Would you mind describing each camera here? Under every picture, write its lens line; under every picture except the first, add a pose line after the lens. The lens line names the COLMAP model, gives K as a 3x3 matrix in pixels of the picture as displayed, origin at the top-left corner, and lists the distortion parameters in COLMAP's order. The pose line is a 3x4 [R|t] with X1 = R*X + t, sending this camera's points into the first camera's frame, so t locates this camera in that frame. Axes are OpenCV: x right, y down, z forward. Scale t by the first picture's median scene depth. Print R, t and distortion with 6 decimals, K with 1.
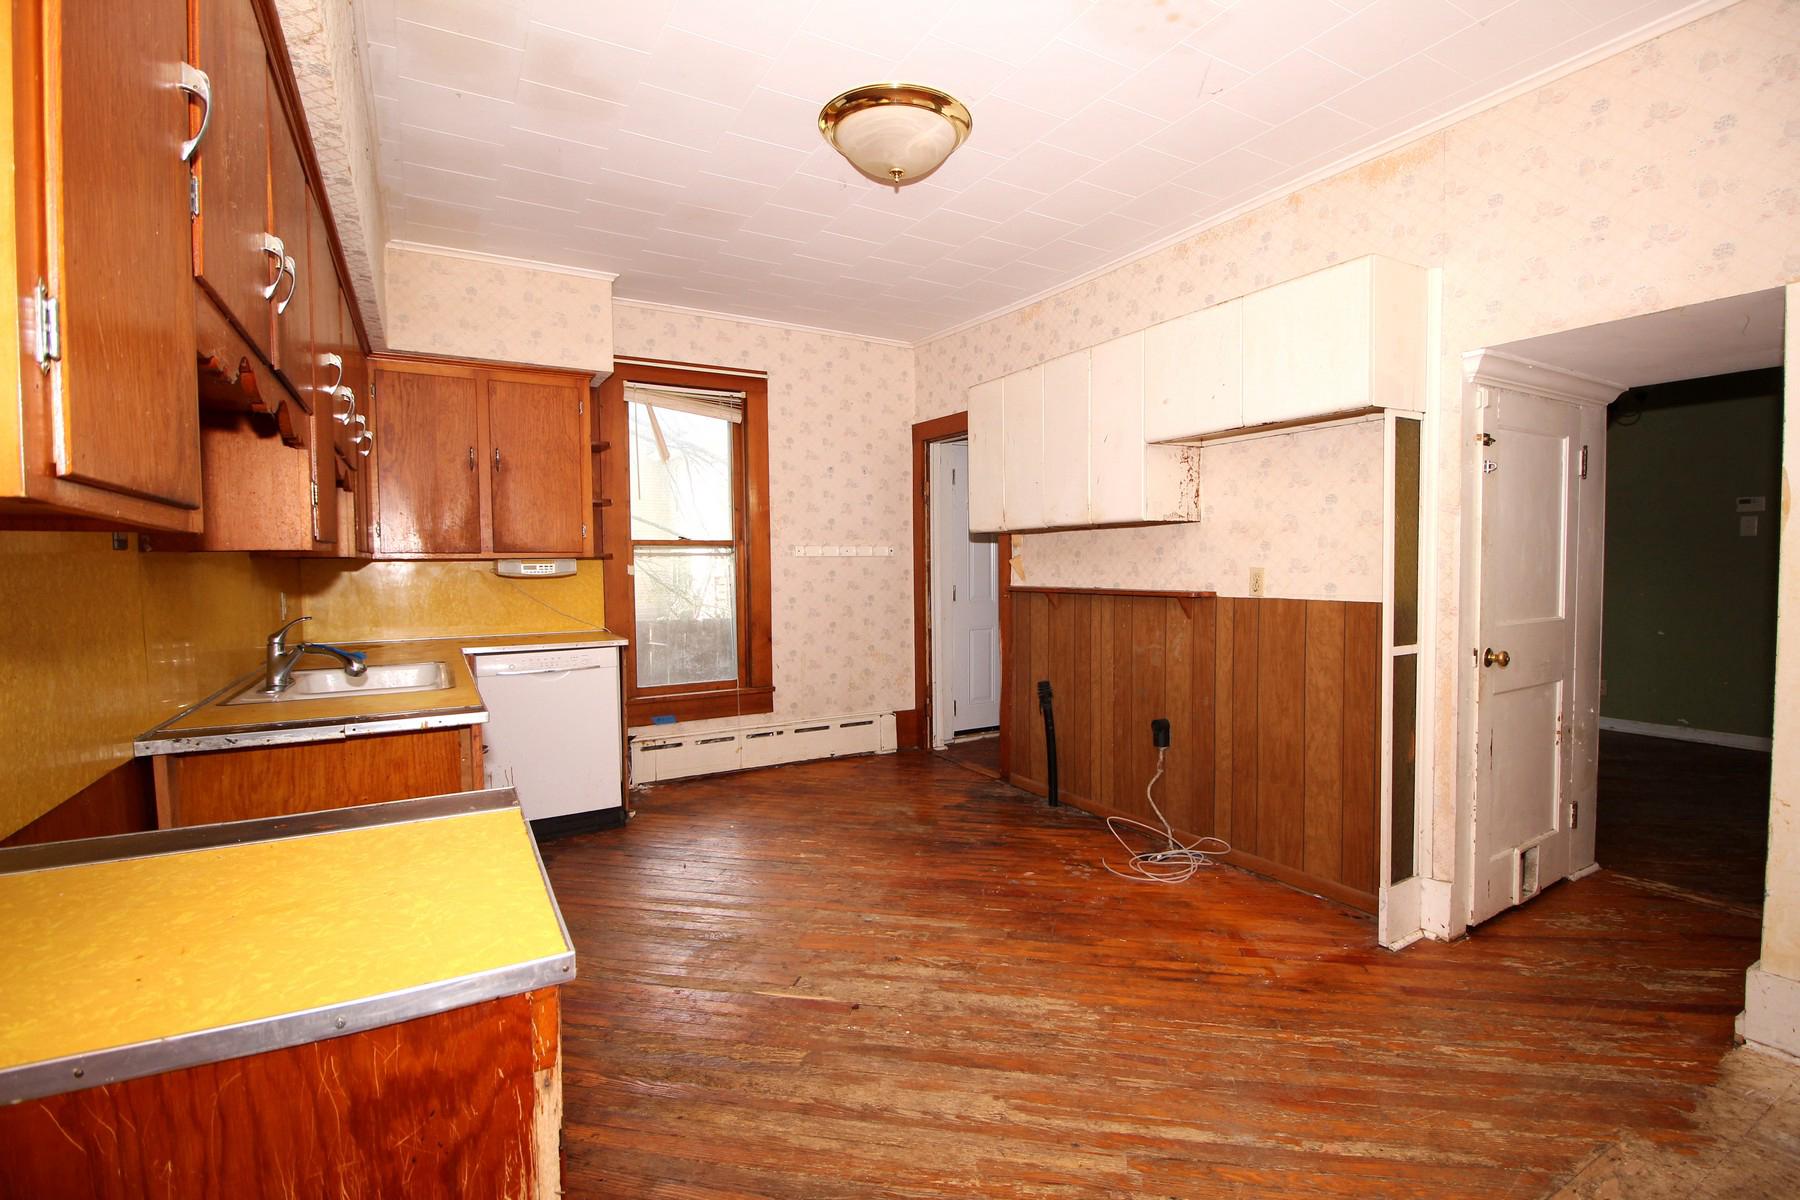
lens RADIAL K [[833.2, 0, 911.9], [0, 833.2, 601.4], [0, 0, 1]] dist [0.005287, -0.013303]
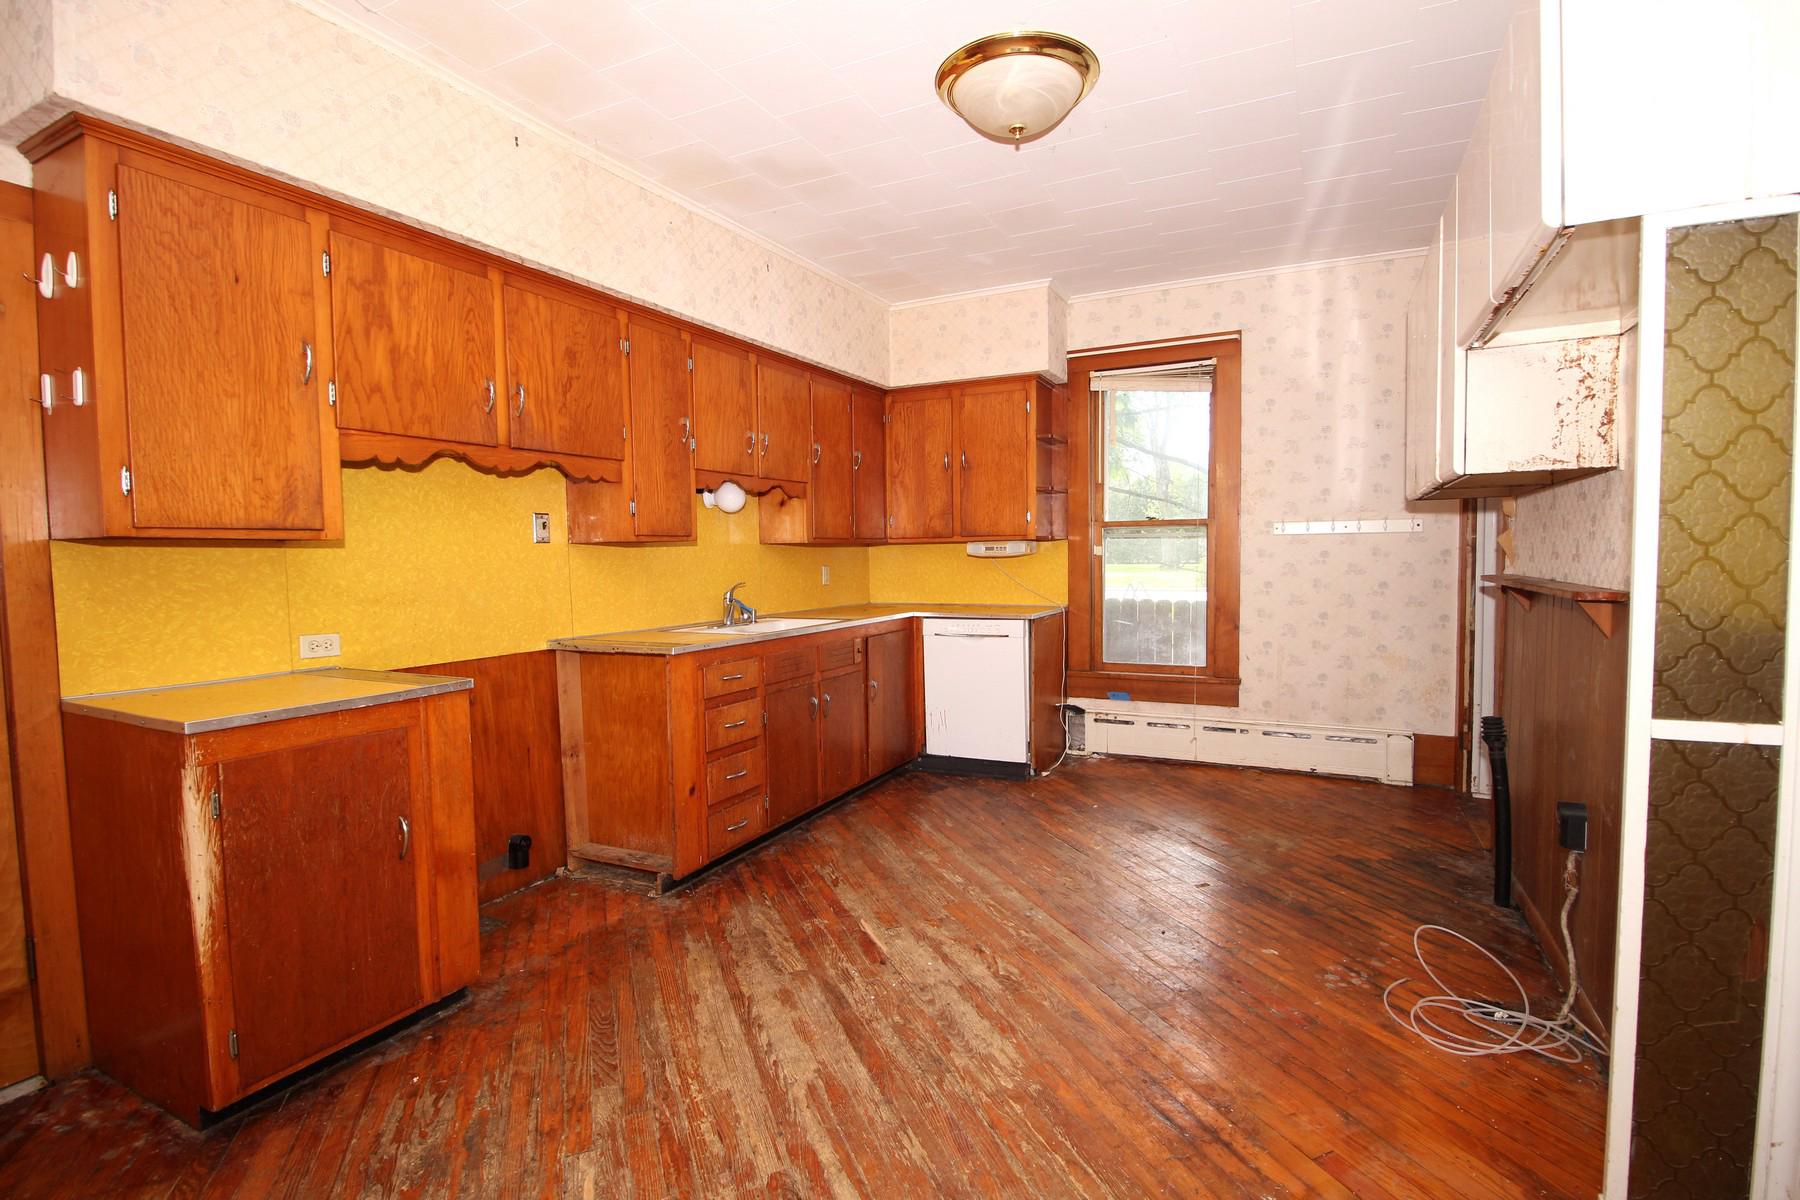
lens RADIAL K [[831.7, 0, 917.7], [0, 831.7, 597.8], [0, 0, 1]] dist [0.002608, -0.012708]
pose [[0.558336, 0.047487, -0.828255, 0.515729], [-0.028264, 0.998870, 0.038215, -0.014501], [0.829133, 0.002073, 0.559047, 0.276496]]
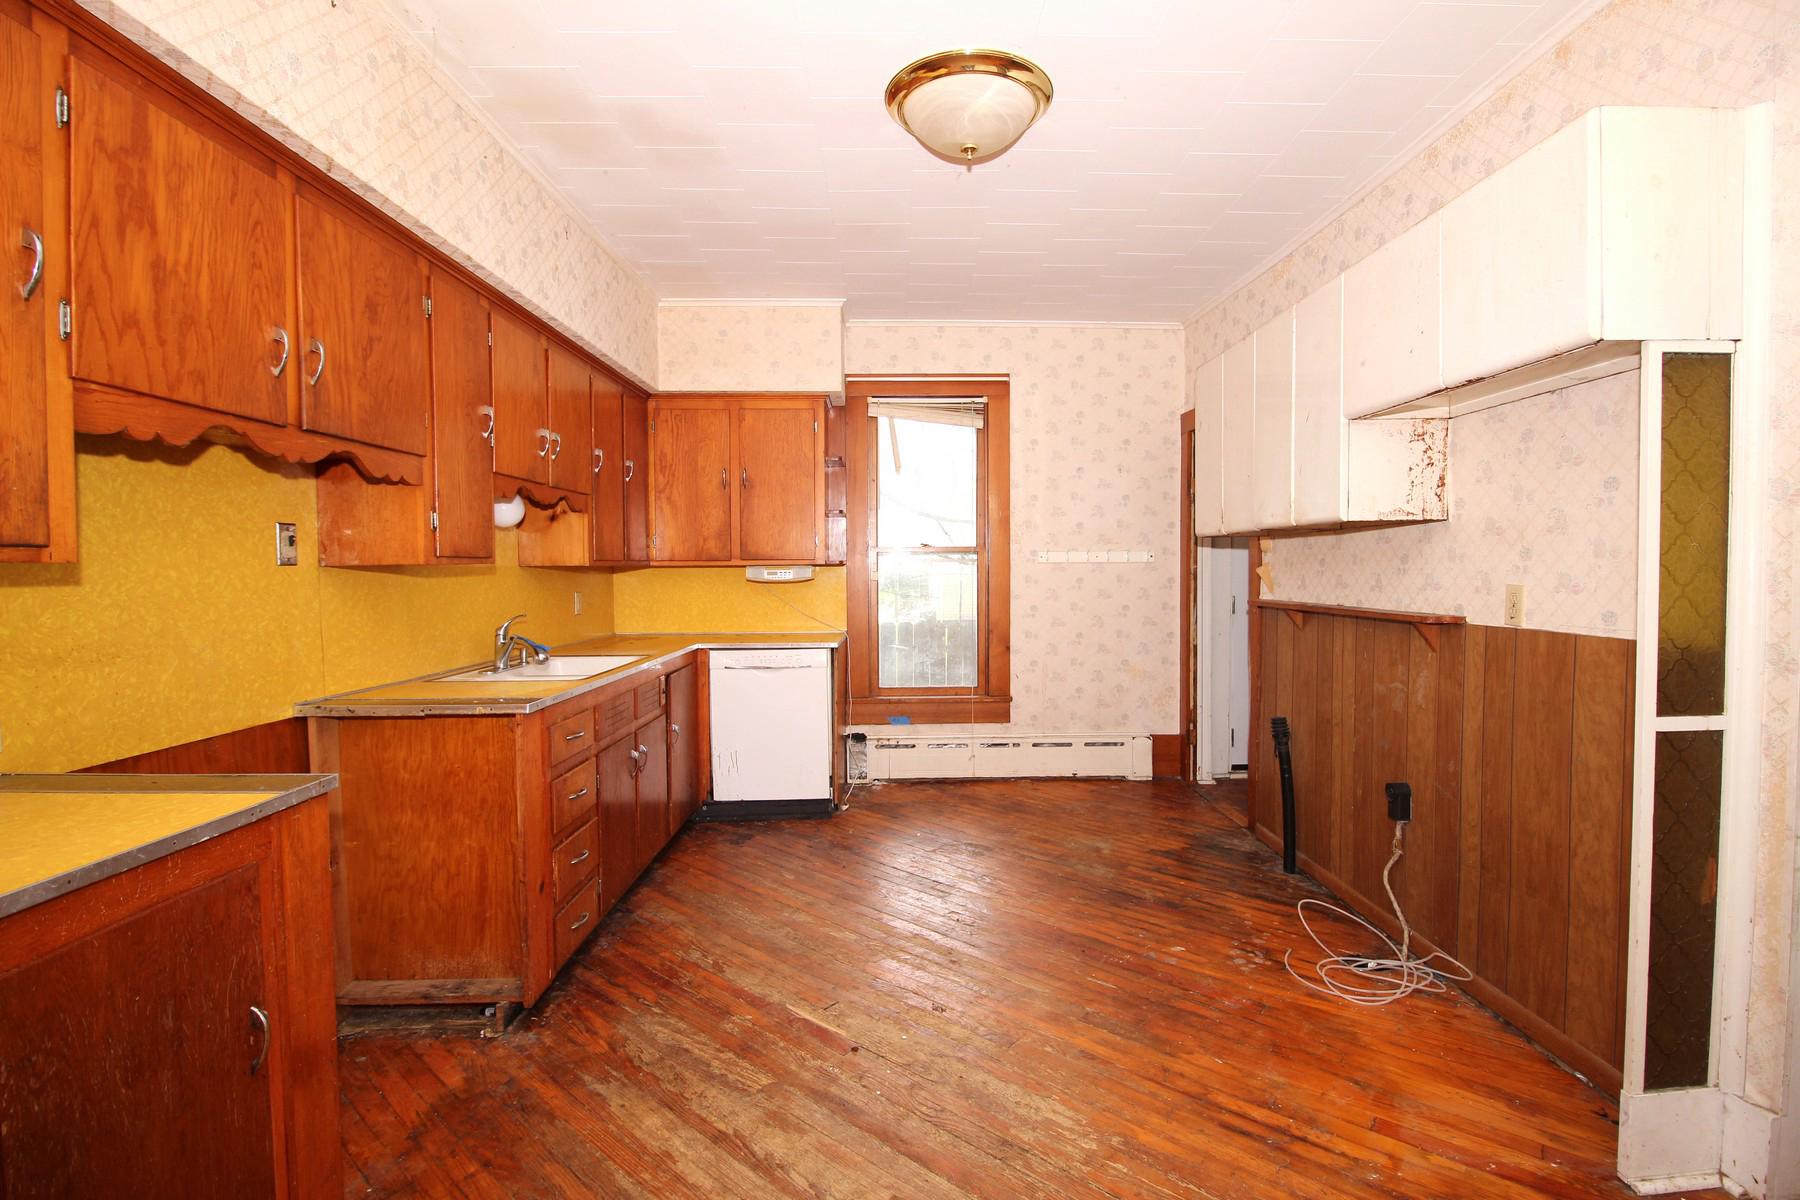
lens RADIAL K [[833.1, 0, 915.2], [0, 833.1, 595.0], [0, 0, 1]] dist [0.001015, -0.012166]
pose [[0.874989, 0.020923, -0.483690, 0.273818], [-0.024686, 0.999694, -0.001412, -0.016275], [0.483513, 0.013176, 0.875238, 0.128184]]
